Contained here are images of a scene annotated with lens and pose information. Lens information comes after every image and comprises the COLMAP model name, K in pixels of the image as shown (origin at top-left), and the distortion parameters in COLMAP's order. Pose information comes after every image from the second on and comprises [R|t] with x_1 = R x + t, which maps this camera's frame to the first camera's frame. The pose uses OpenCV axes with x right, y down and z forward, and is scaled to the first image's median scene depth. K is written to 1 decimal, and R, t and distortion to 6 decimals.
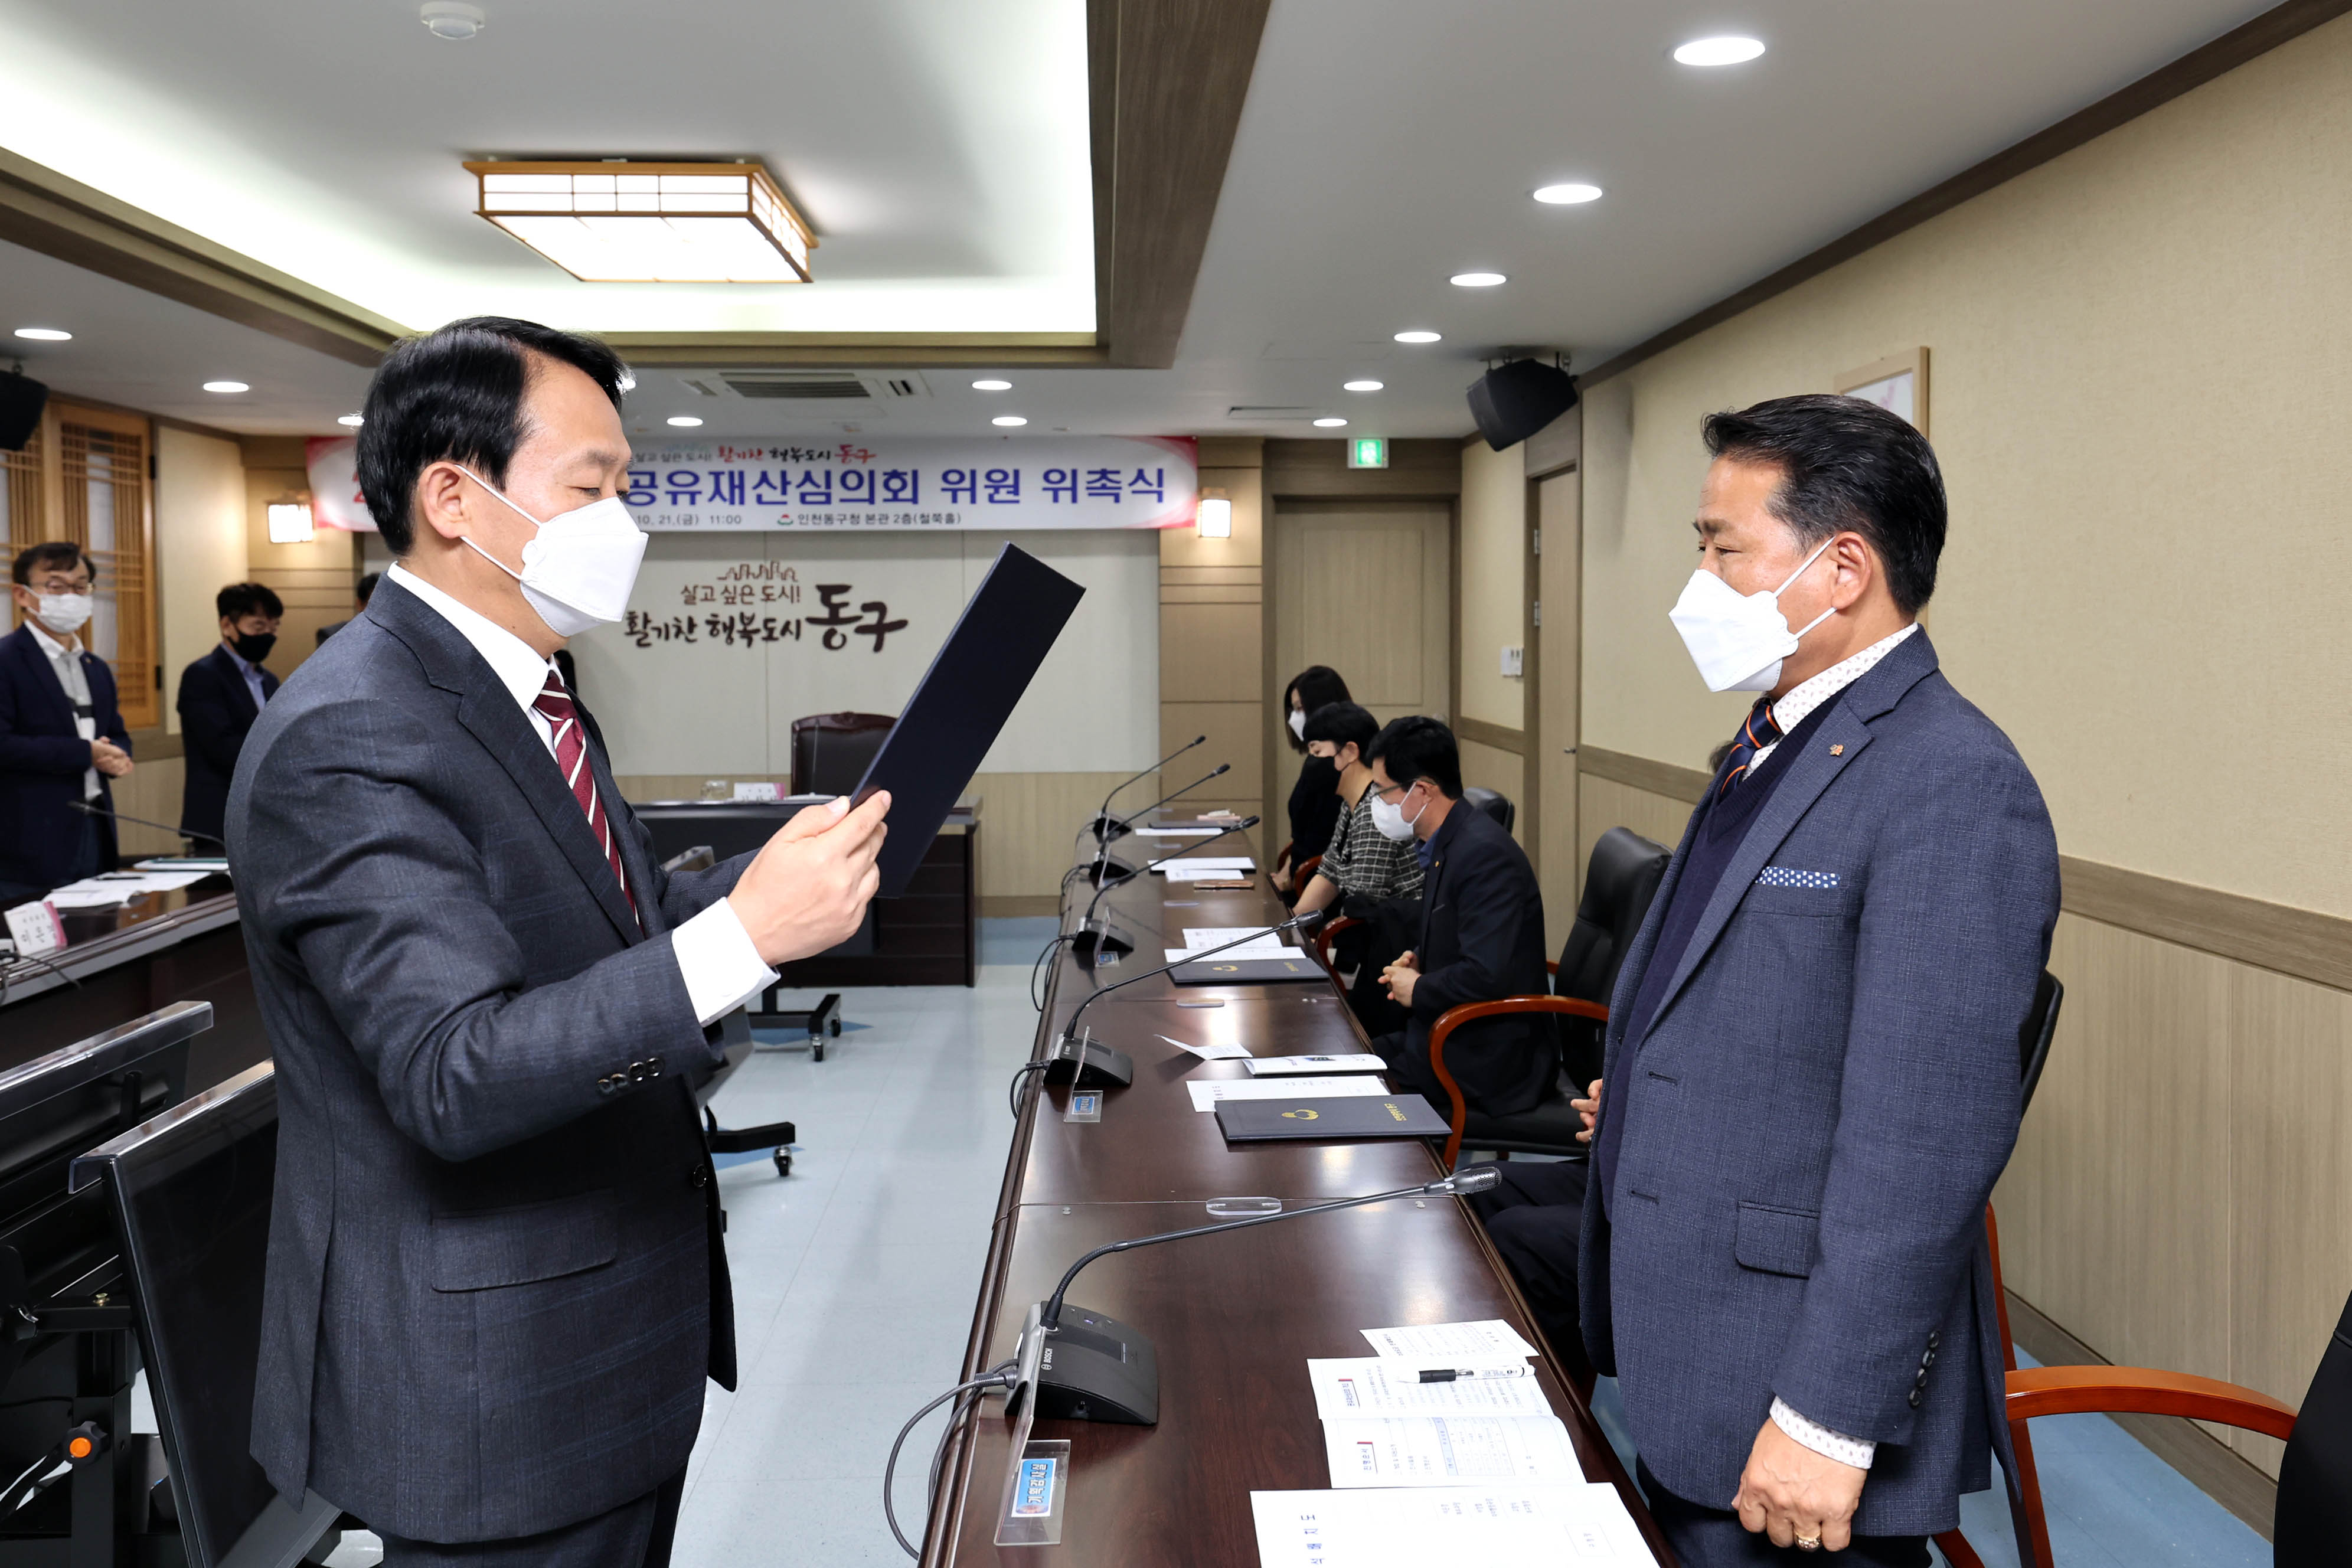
lens RADIAL K [[1970.1, 0, 1177.6], [0, 1970.1, 720.4], [0, 0, 1]] dist [0.002254, -0.002076]
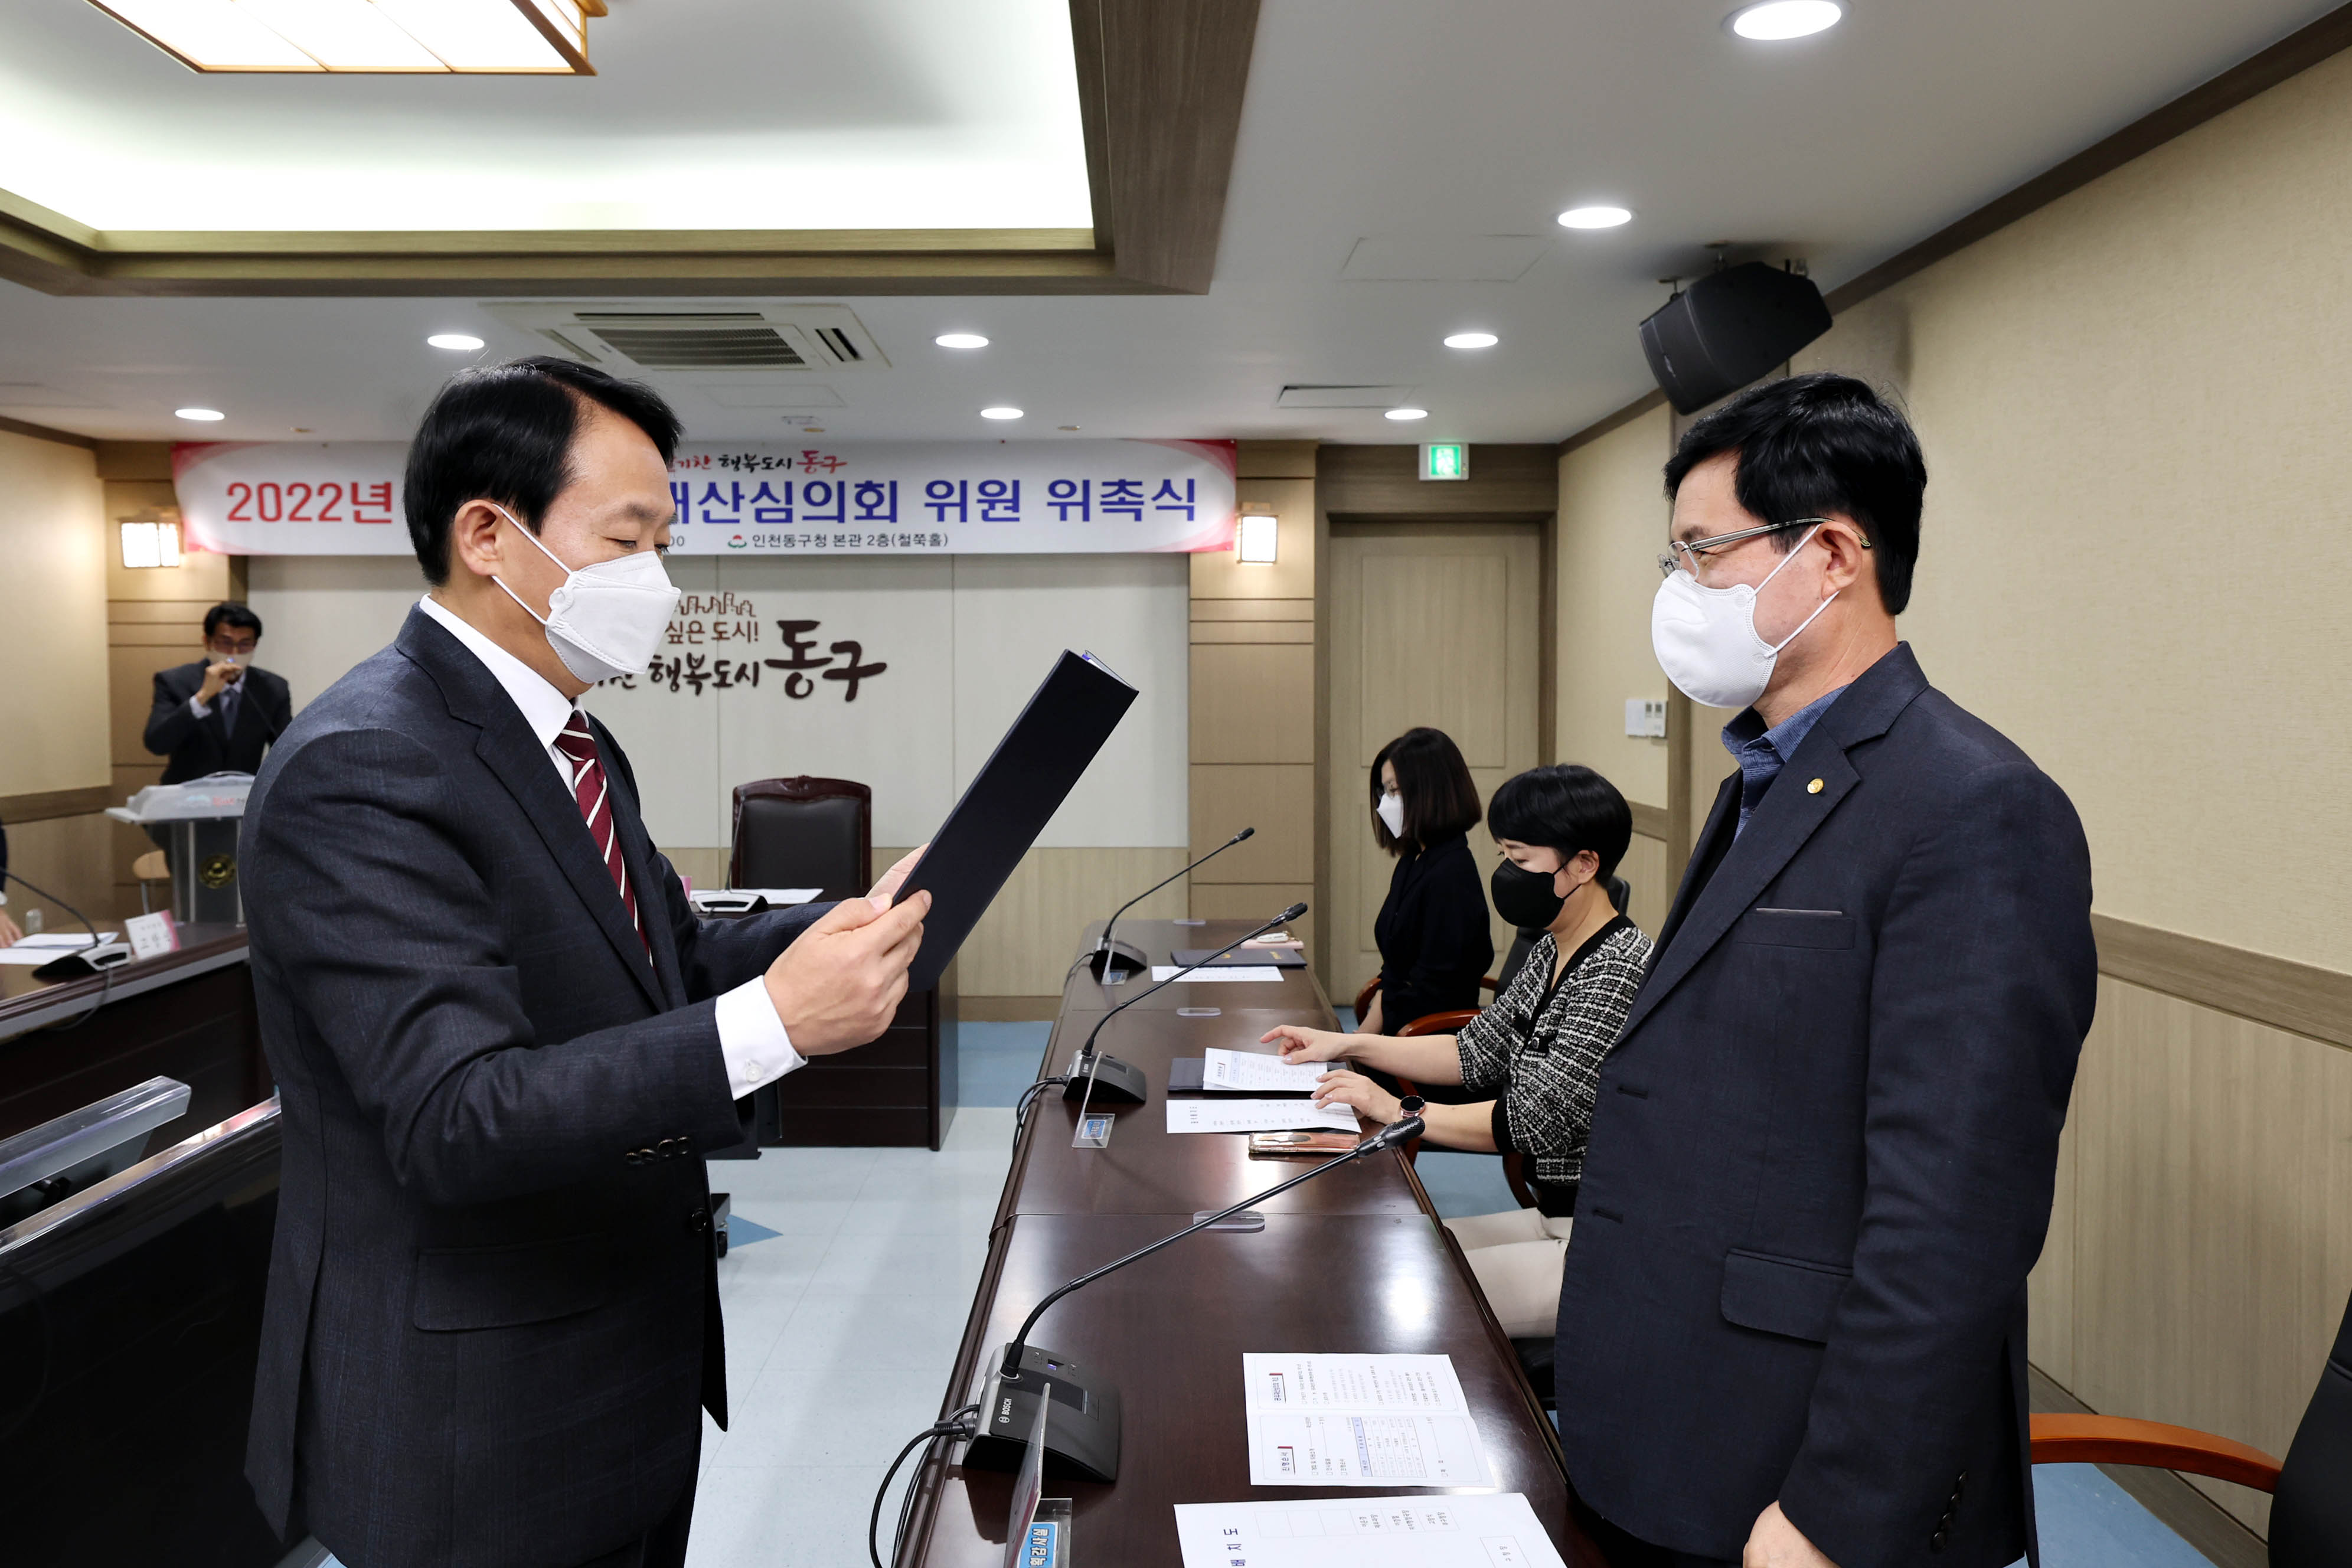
lens RADIAL K [[1716.1, 0, 1111.1], [0, 1716.1, 743.8], [0, 0, 1]] dist [-0.000437, 0.006500]
pose [[0.998495, 0.005575, -0.054550, -0.002426], [-0.005976, 0.999956, -0.007191, -0.012498], [0.054507, 0.007506, 0.998485, 0.288064]]
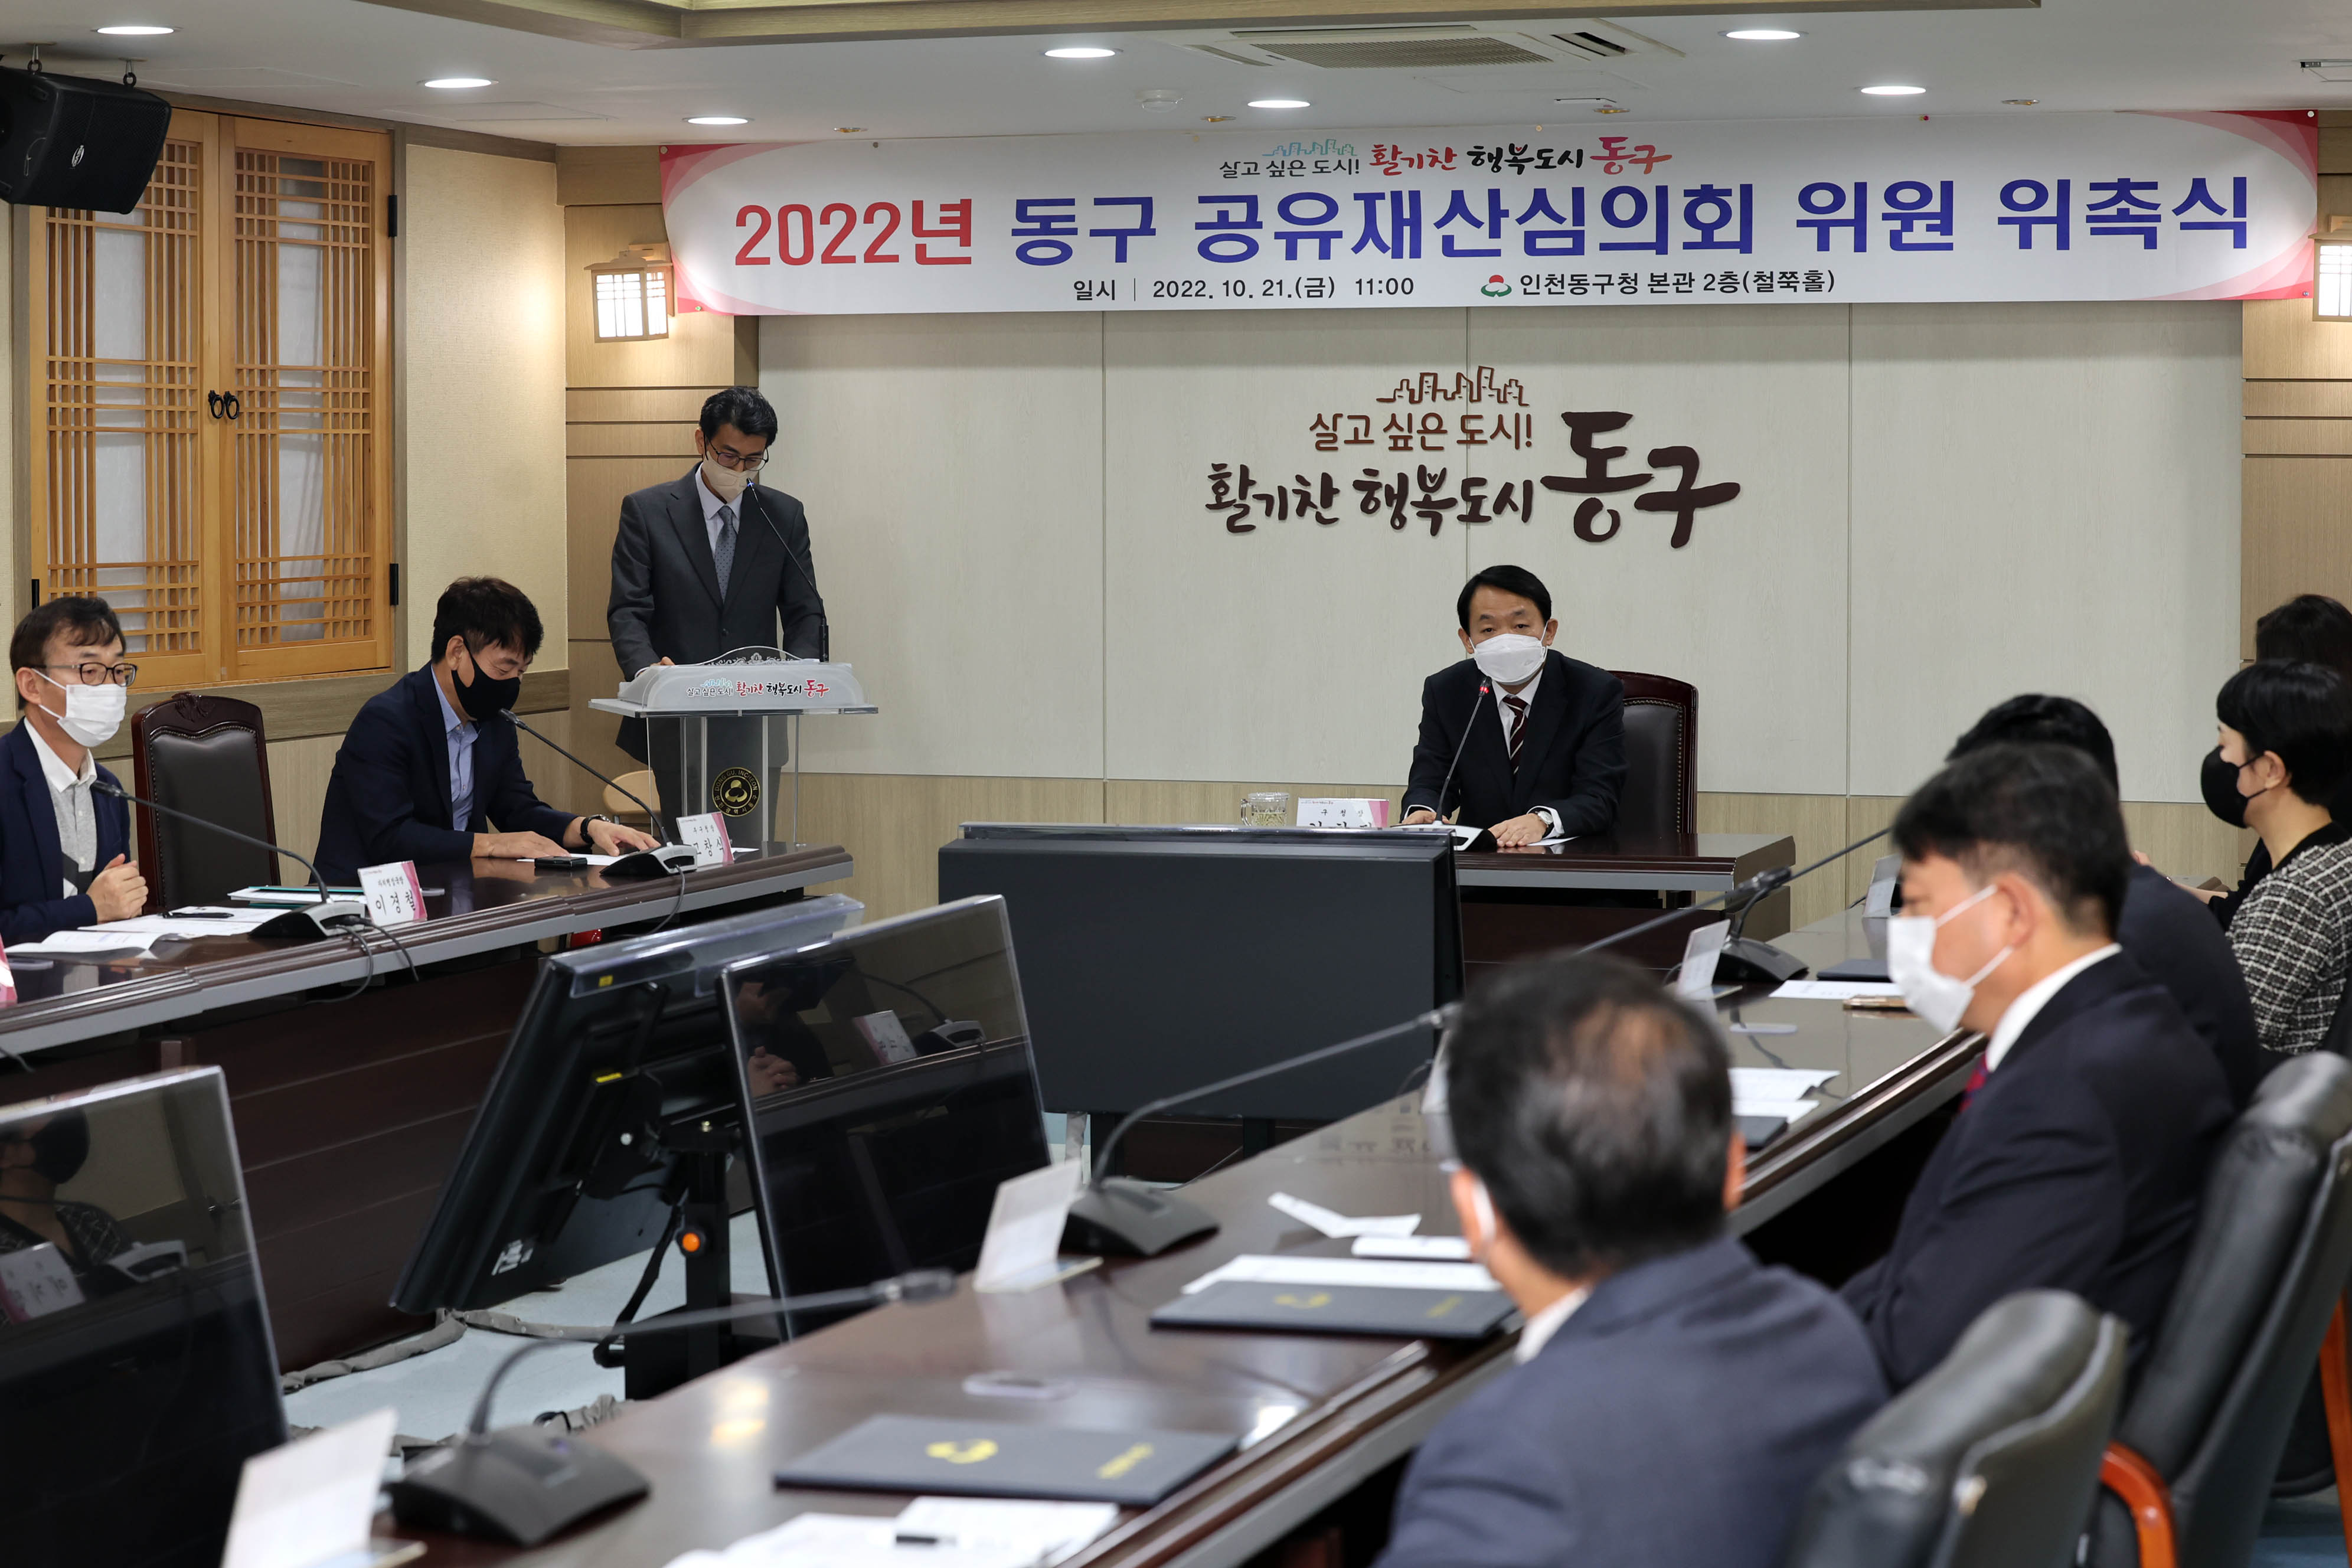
lens RADIAL K [[4577.4, 0, 1245.3], [0, 4577.4, 833.5], [0, 0, 1]] dist [-0.268112, 0.527026]
pose [[0.932671, 0.033268, -0.359191, 0.166457], [-0.020517, 0.999019, 0.039254, -0.005582], [0.360145, -0.029241, 0.932438, -0.121754]]
